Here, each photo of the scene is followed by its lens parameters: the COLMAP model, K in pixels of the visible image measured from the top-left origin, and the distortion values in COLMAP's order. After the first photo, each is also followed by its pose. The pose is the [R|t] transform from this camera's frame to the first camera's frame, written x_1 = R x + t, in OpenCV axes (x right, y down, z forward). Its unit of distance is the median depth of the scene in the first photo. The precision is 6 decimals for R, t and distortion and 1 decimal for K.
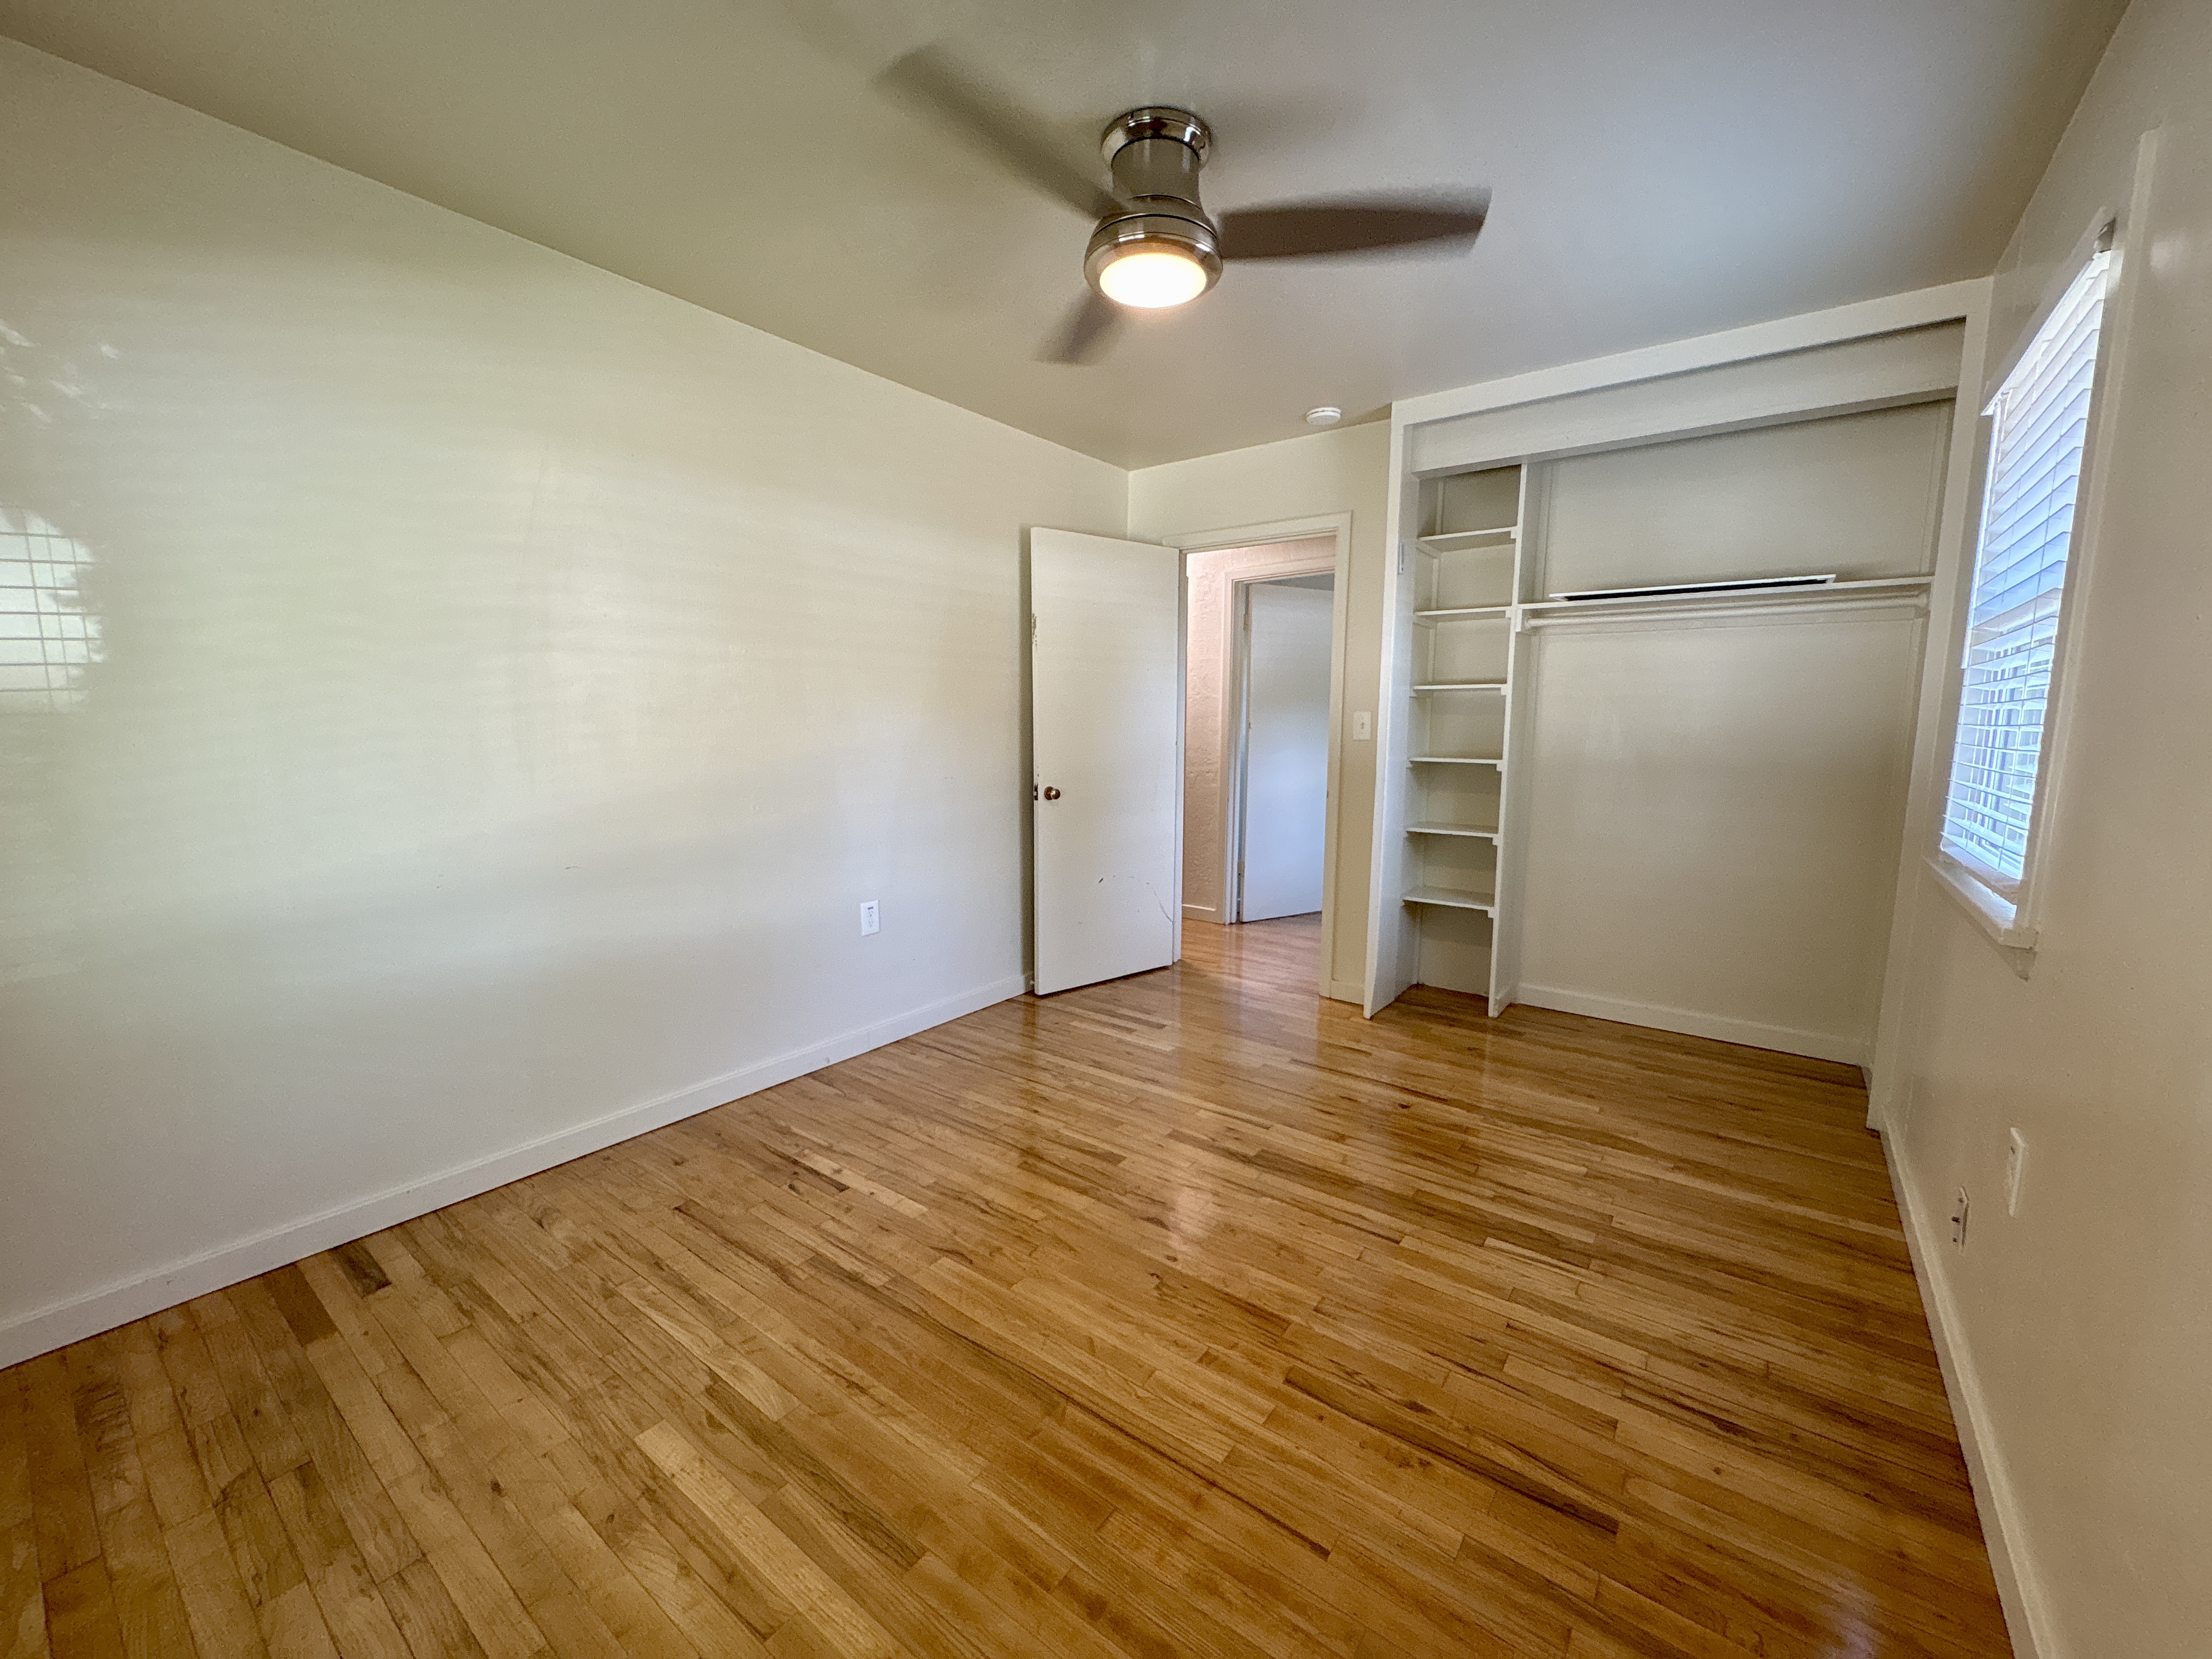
lens RADIAL K [[880.0, 0, 1104.5], [0, 880.0, 830.0], [0, 0, 1]] dist [0.000198, -0.000328]
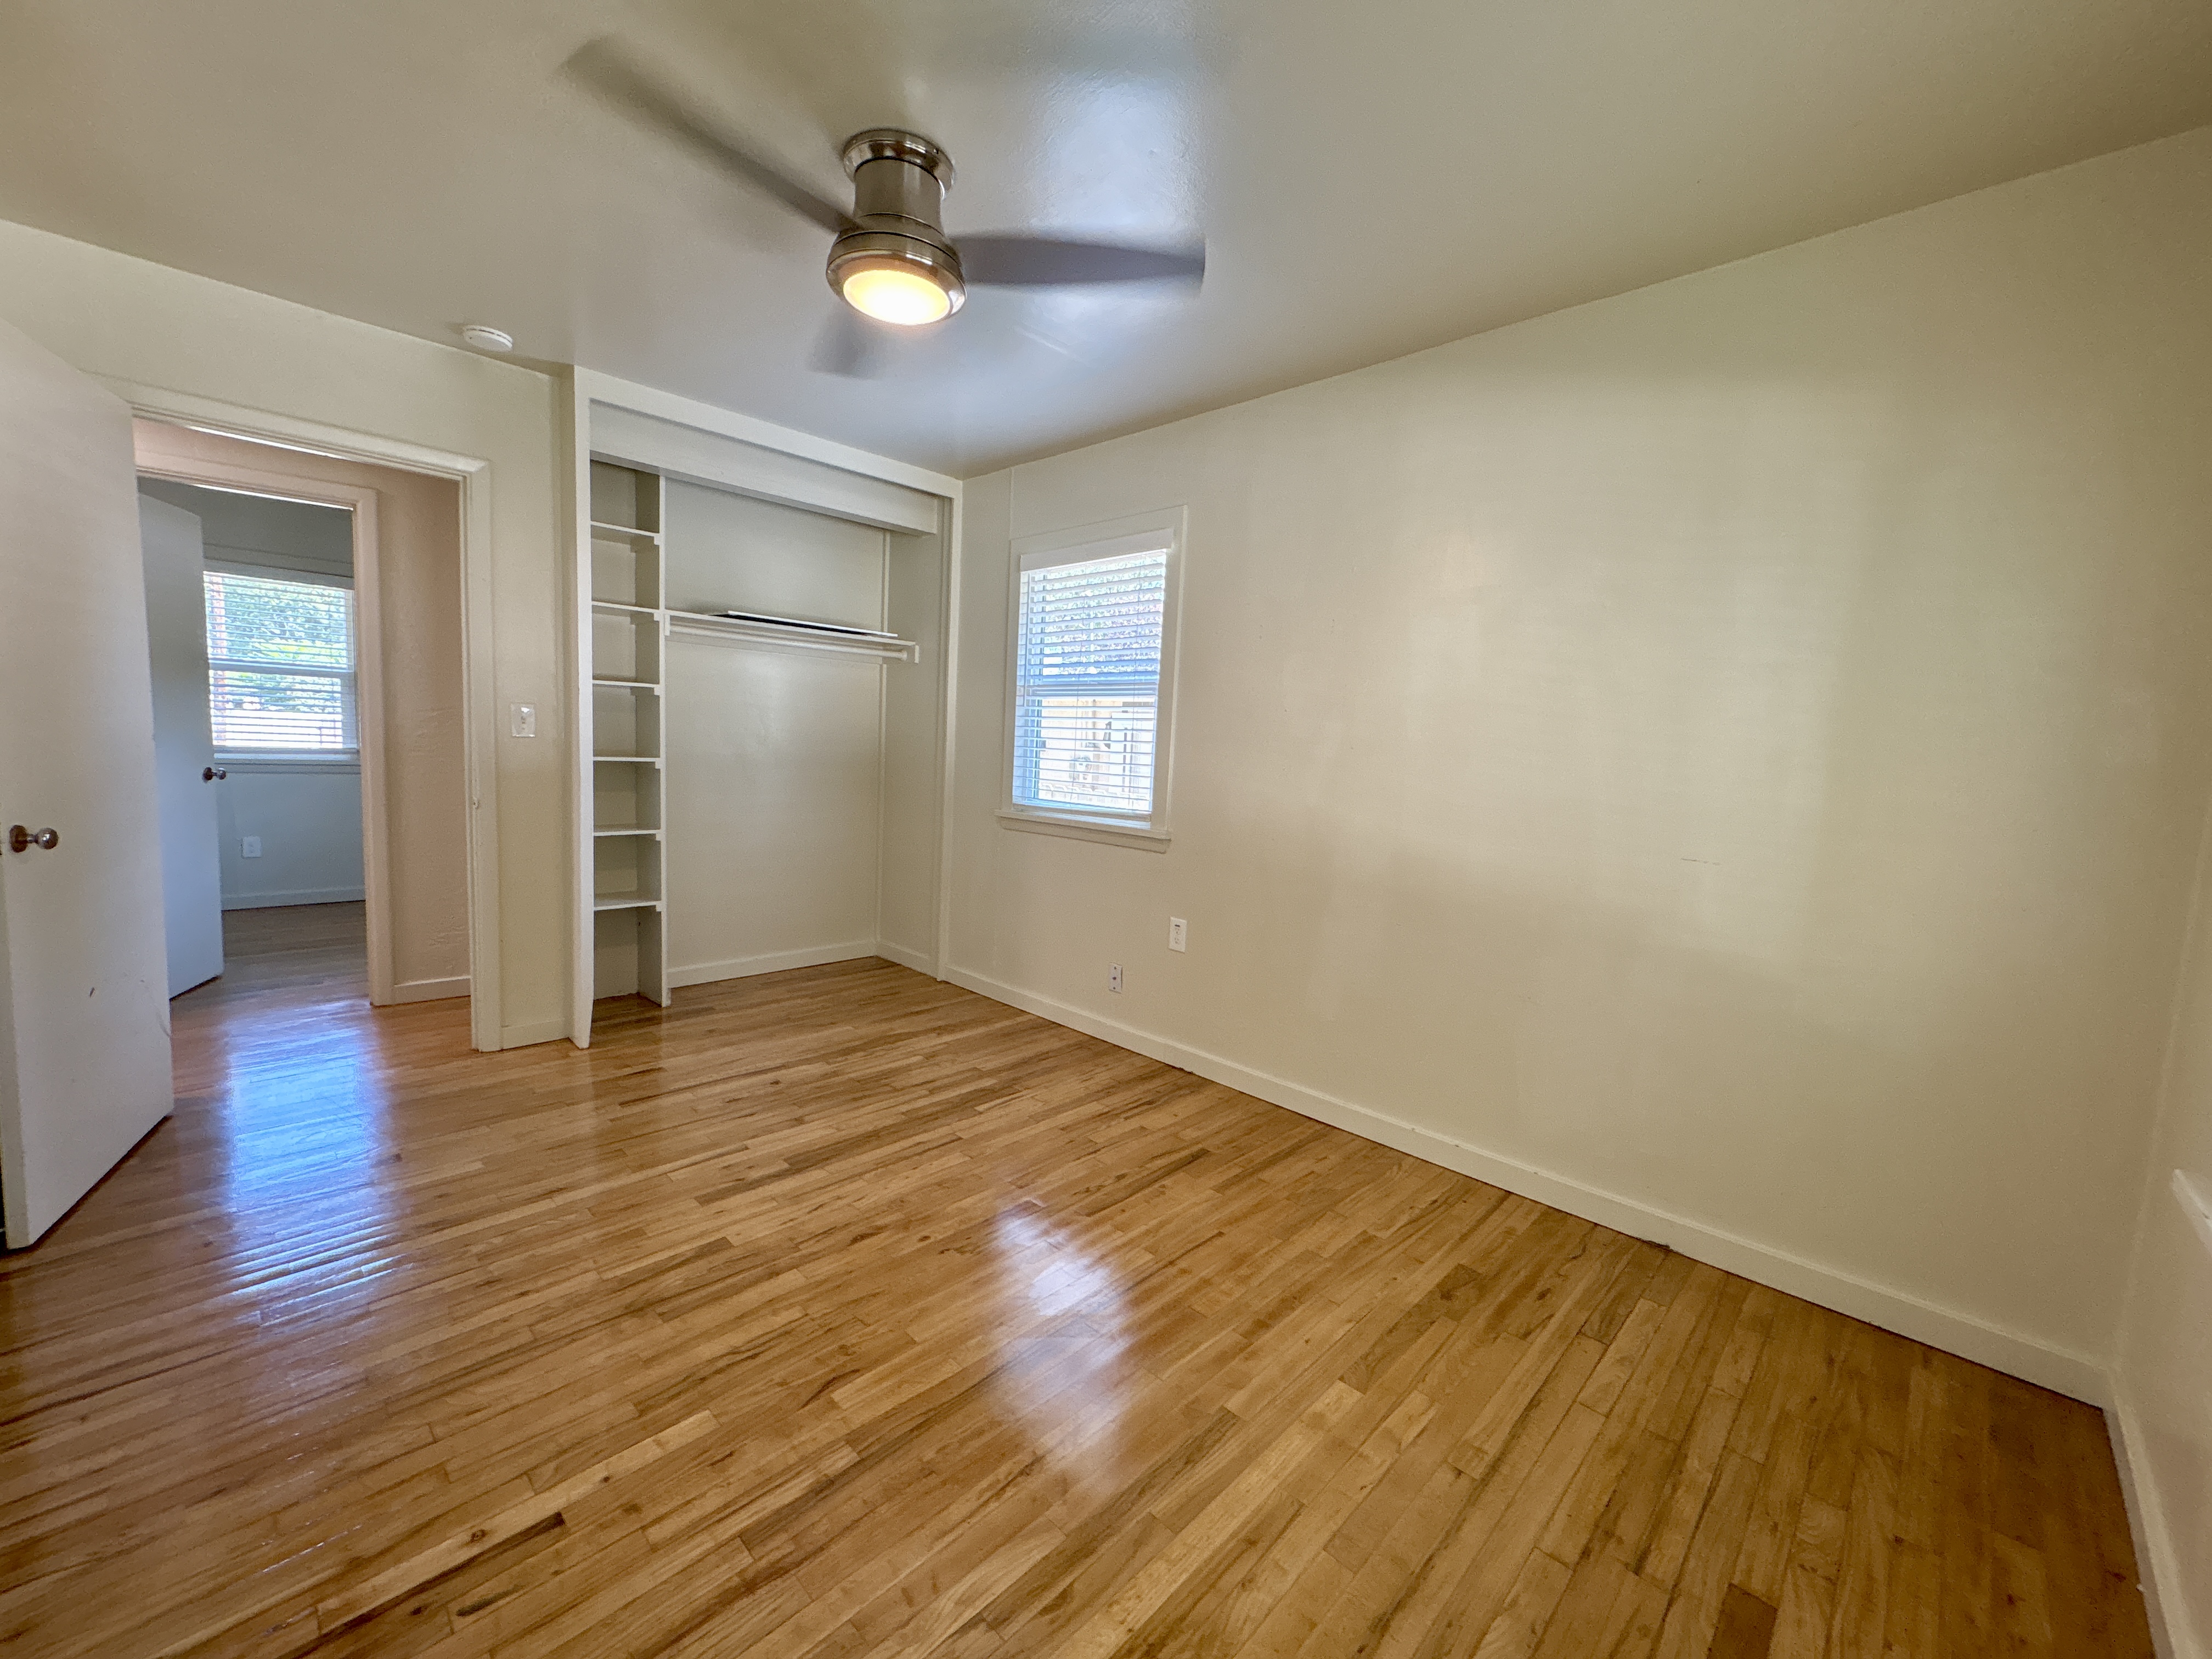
lens RADIAL K [[880.0, 0, 1104.5], [0, 880.0, 830.0], [0, 0, 1]] dist [0.000198, -0.000328]
pose [[0.127504, -0.097652, 0.987019, -0.782071], [0.081477, 0.992809, 0.087699, -0.065825], [-0.988486, 0.069237, 0.134544, 0.535619]]
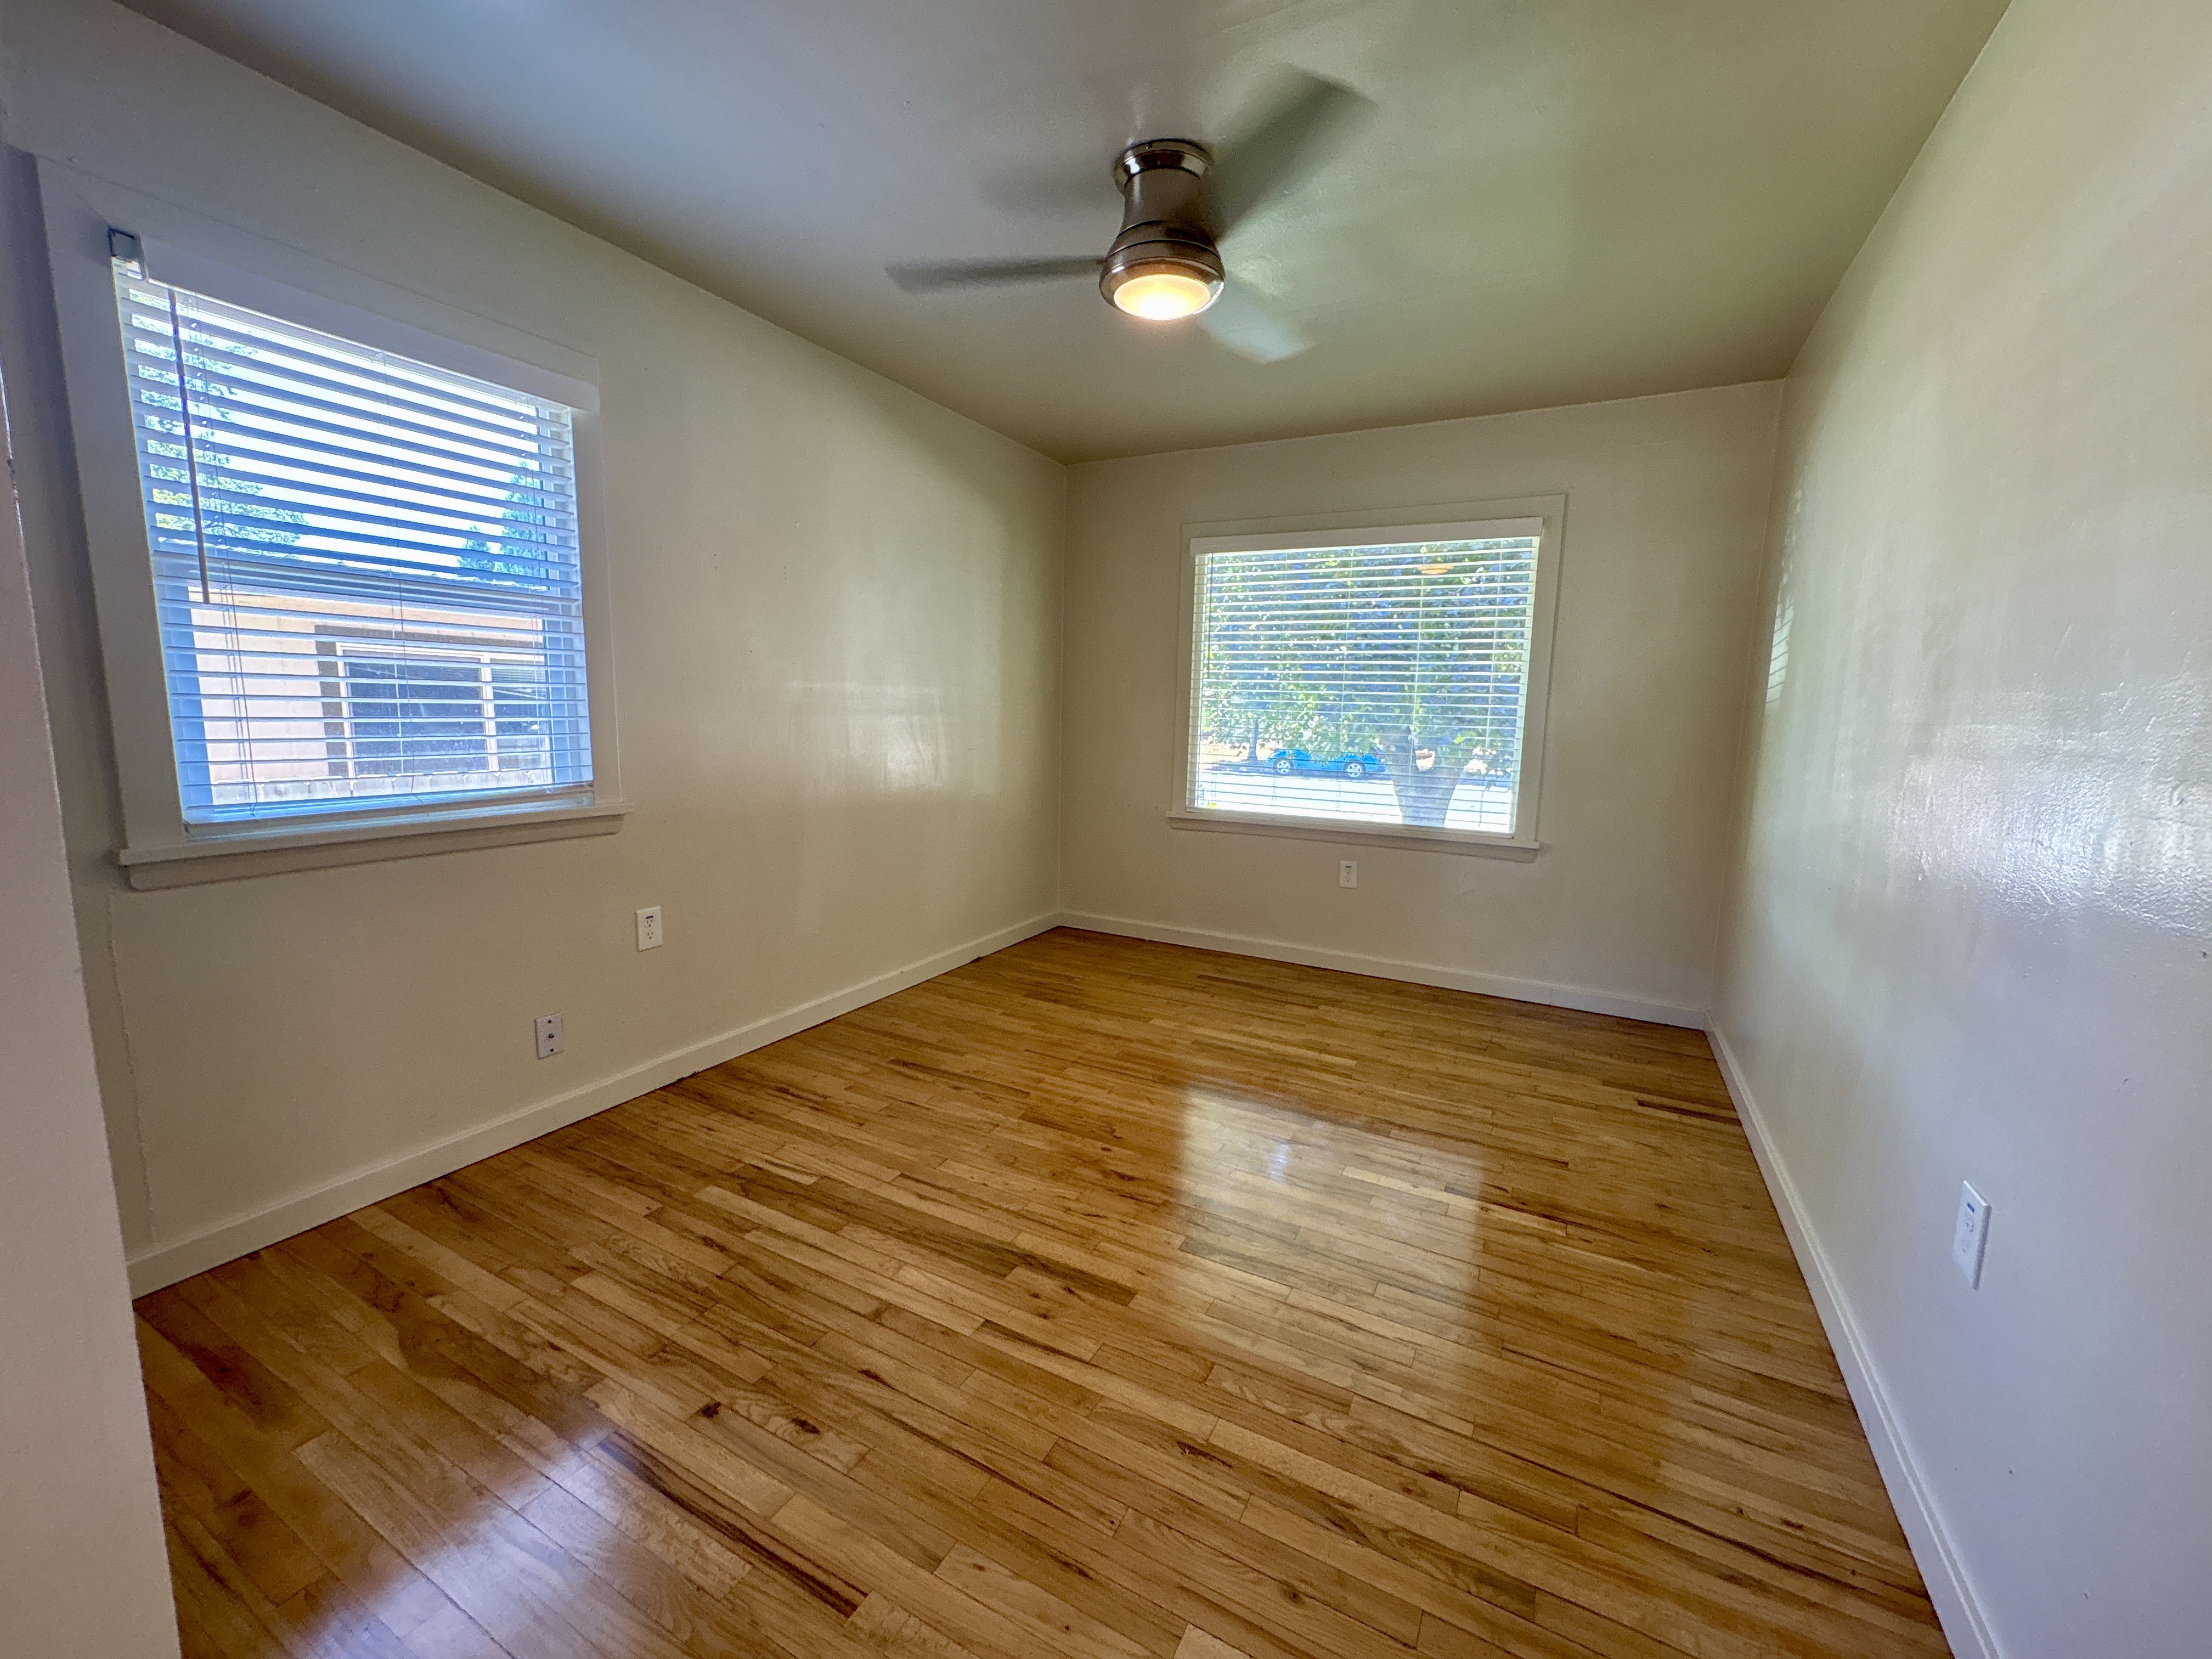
lens RADIAL K [[880.0, 0, 1104.5], [0, 880.0, 830.0], [0, 0, 1]] dist [0.000198, -0.000328]
pose [[-0.988070, -0.007316, -0.153829, 0.233240], [-0.047827, 0.964058, 0.261351, -0.211595], [0.146388, 0.265591, -0.952907, 1.773760]]
